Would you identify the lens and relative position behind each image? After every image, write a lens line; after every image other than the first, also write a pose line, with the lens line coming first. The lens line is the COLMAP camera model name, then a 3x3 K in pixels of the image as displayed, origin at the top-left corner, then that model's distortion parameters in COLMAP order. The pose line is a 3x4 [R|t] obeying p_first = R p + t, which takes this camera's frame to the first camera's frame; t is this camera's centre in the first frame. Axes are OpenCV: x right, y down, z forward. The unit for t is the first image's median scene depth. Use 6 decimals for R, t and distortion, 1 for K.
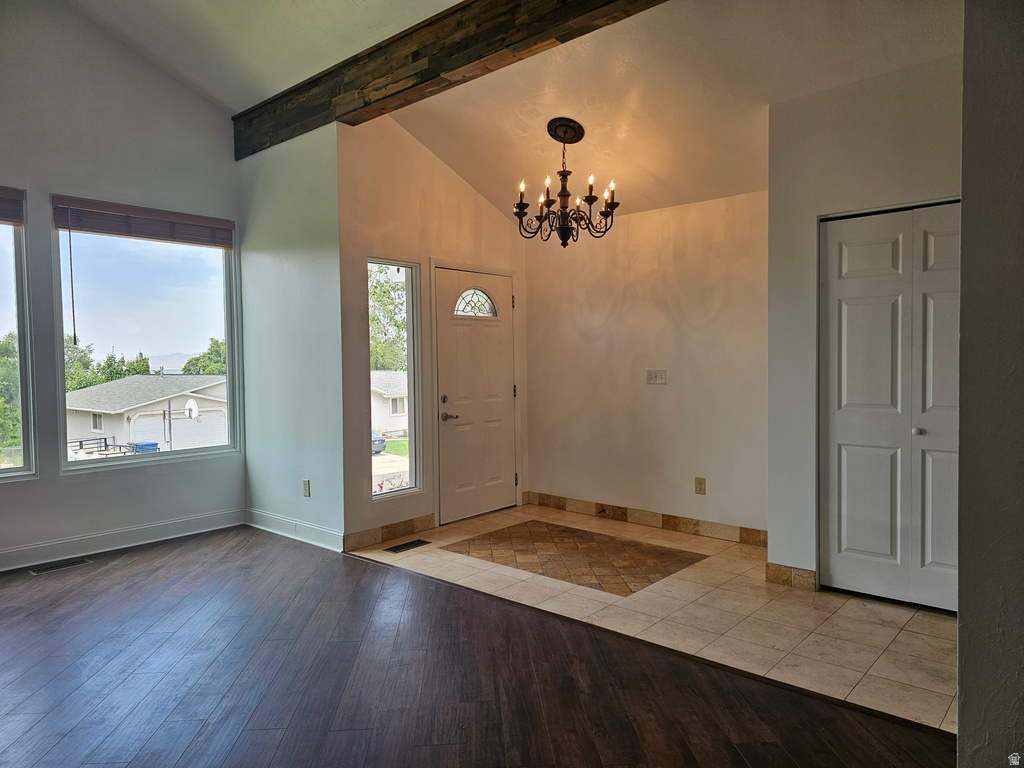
lens RADIAL K [[677.5, 0, 505.3], [0, 677.5, 380.7], [0, 0, 1]] dist [0.151052, -0.179737]
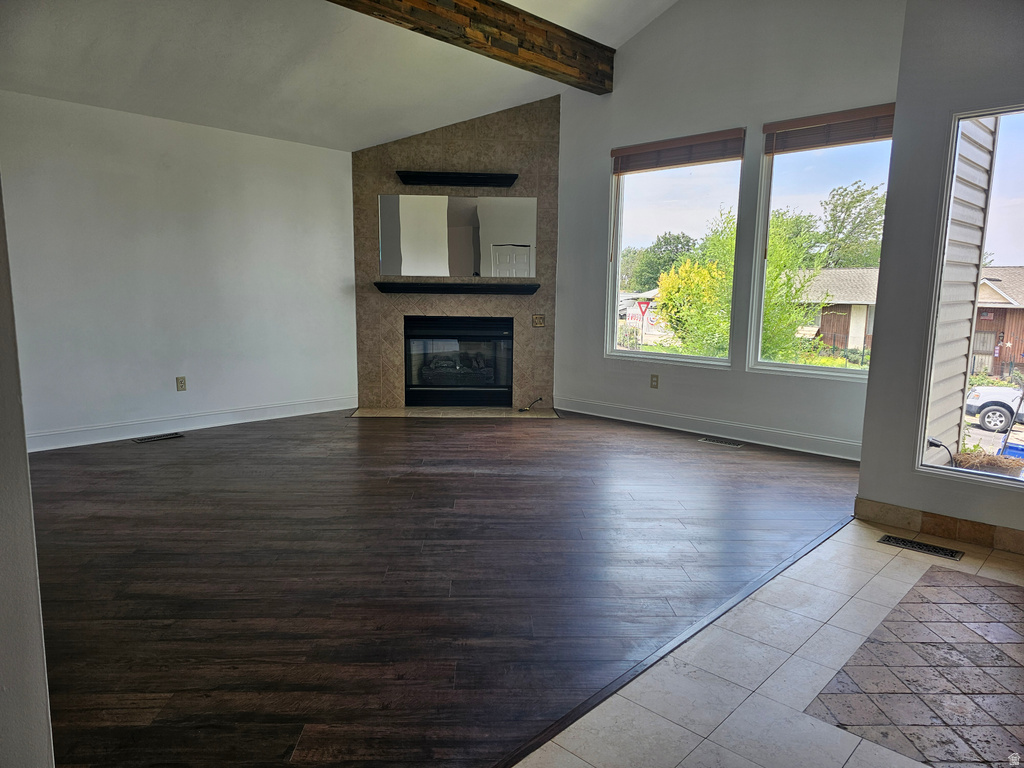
lens RADIAL K [[677.5, 0, 505.3], [0, 677.5, 380.7], [0, 0, 1]] dist [0.151052, -0.179737]
pose [[-0.036272, 0.144904, -0.988781, 0.598172], [-0.034549, 0.988659, 0.146153, -0.006565], [0.998745, 0.039462, -0.030854, 0.691684]]
